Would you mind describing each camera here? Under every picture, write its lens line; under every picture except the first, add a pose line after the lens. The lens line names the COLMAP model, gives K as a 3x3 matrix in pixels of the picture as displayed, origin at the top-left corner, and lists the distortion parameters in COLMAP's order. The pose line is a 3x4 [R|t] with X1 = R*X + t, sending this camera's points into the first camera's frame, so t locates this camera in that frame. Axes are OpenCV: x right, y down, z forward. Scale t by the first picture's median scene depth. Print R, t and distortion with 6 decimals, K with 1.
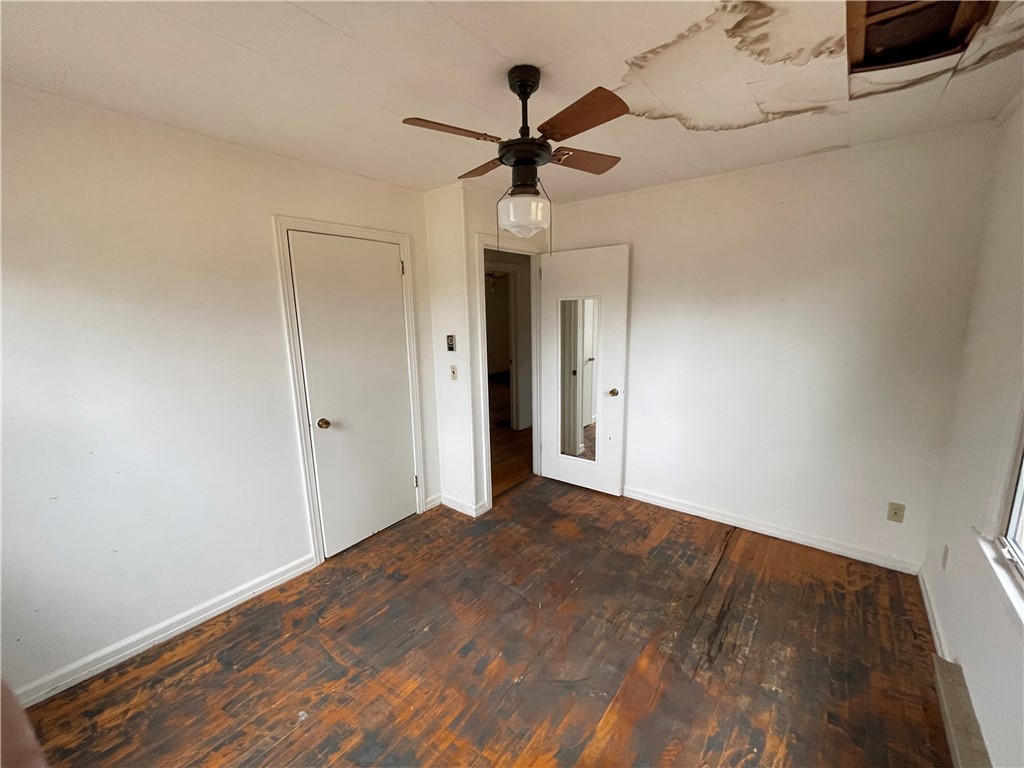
lens RADIAL K [[413.2, 0, 509.5], [0, 413.2, 385.8], [0, 0, 1]] dist [0.001094, -0.000128]
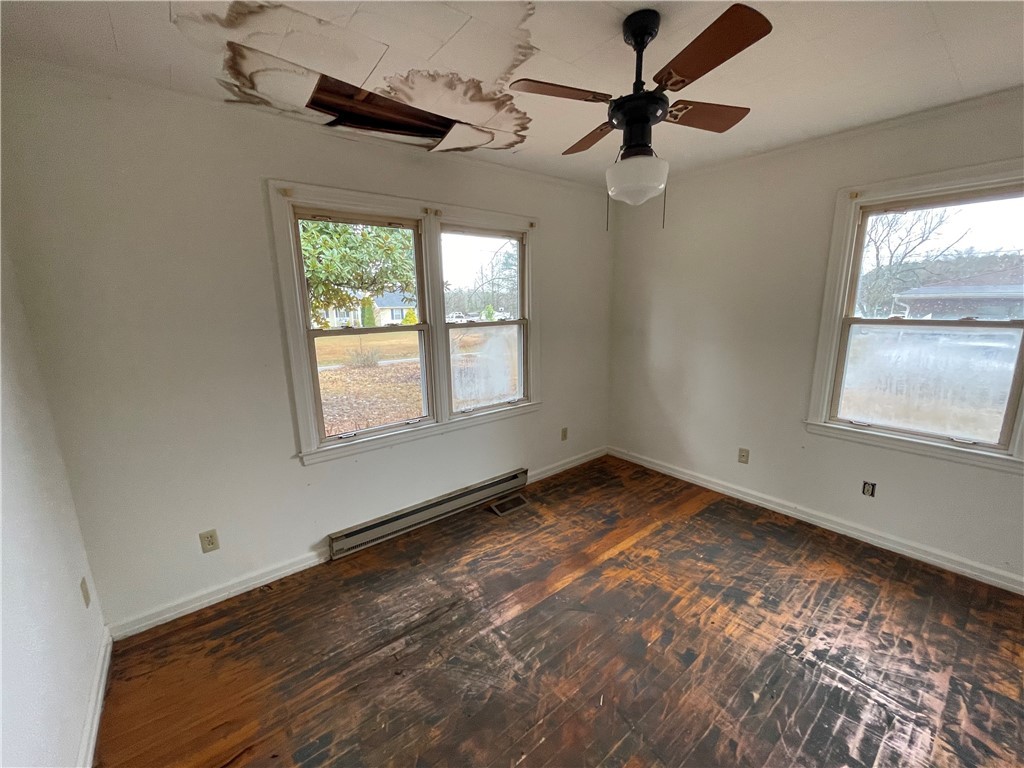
lens RADIAL K [[413.2, 0, 509.5], [0, 413.2, 385.8], [0, 0, 1]] dist [0.001094, -0.000128]
pose [[-0.975007, -0.006987, 0.222063, 0.094722], [0.077236, 0.926506, 0.368268, -0.316180], [-0.208315, 0.376215, -0.902811, 1.877268]]
